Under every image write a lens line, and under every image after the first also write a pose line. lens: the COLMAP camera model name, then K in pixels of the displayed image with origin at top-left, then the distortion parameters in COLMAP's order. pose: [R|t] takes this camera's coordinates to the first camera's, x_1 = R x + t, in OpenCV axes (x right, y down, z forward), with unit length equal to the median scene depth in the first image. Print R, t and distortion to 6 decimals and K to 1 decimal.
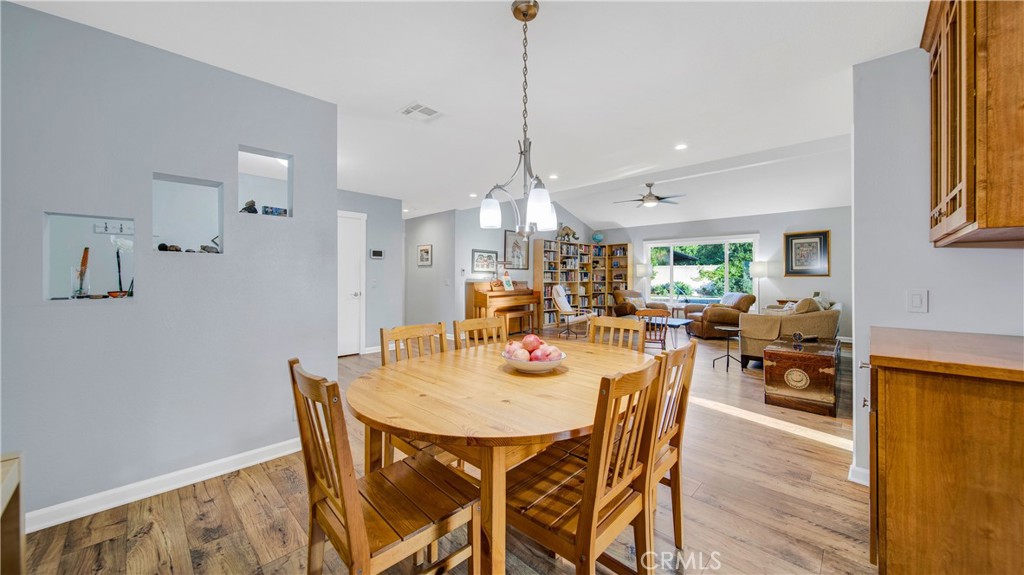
lens RADIAL K [[364.9, 0, 520.4], [0, 364.9, 274.6], [0, 0, 1]] dist [-0.003467, -0.000661]
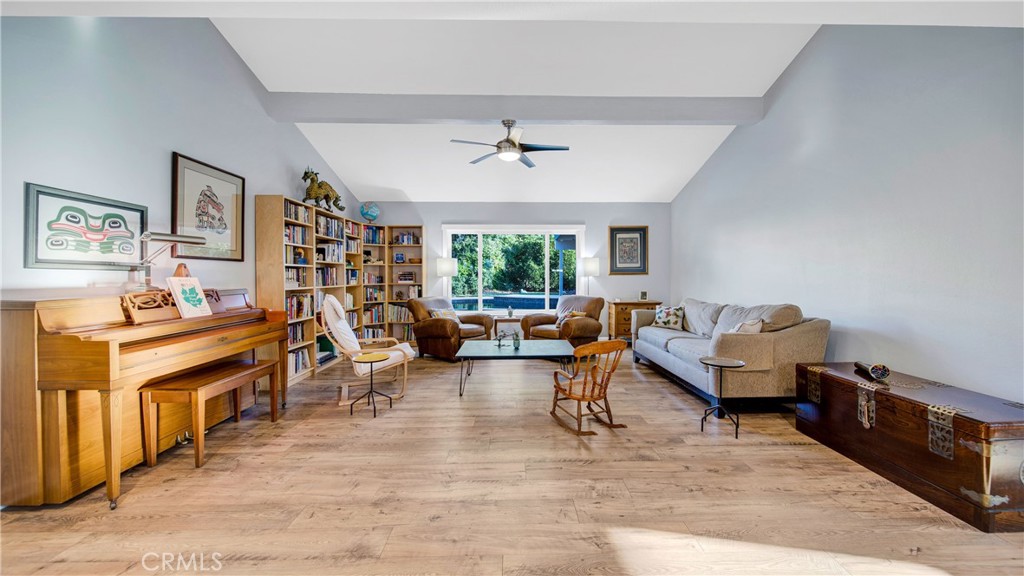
lens RADIAL K [[364.9, 0, 518.6], [0, 364.9, 279.8], [0, 0, 1]] dist [-0.003467, -0.000661]
pose [[0.712270, -0.013691, 0.701772, -0.047382], [0.001965, 0.999845, 0.017513, 0.000889], [-0.701903, -0.011095, 0.712186, 0.441168]]
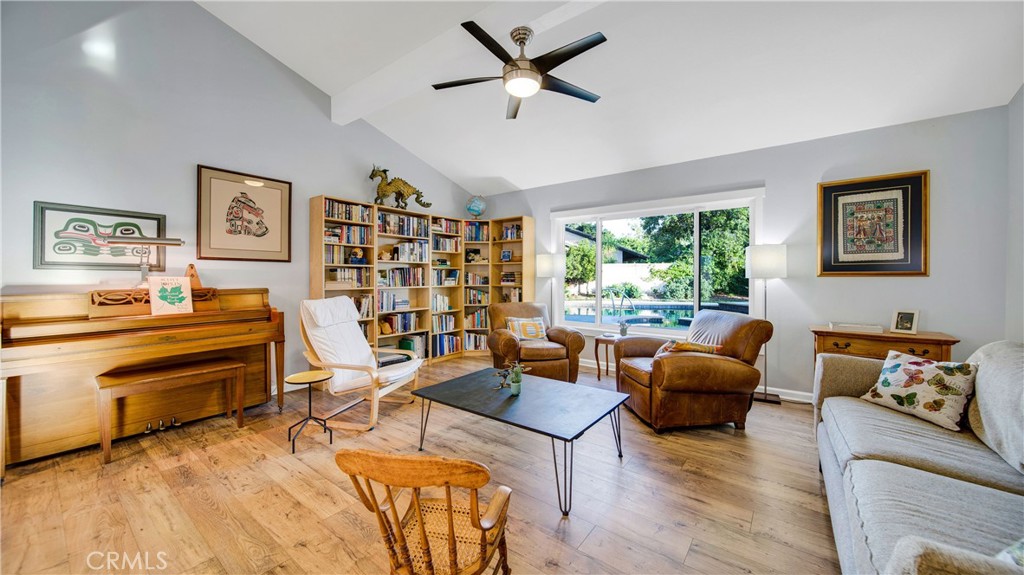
lens RADIAL K [[364.9, 0, 522.2], [0, 364.9, 279.3], [0, 0, 1]] dist [-0.003467, -0.000661]
pose [[0.993150, -0.002900, 0.116813, 0.246921], [0.001379, 0.999913, 0.013101, 0.001885], [-0.116841, -0.012850, 0.993067, 0.491108]]
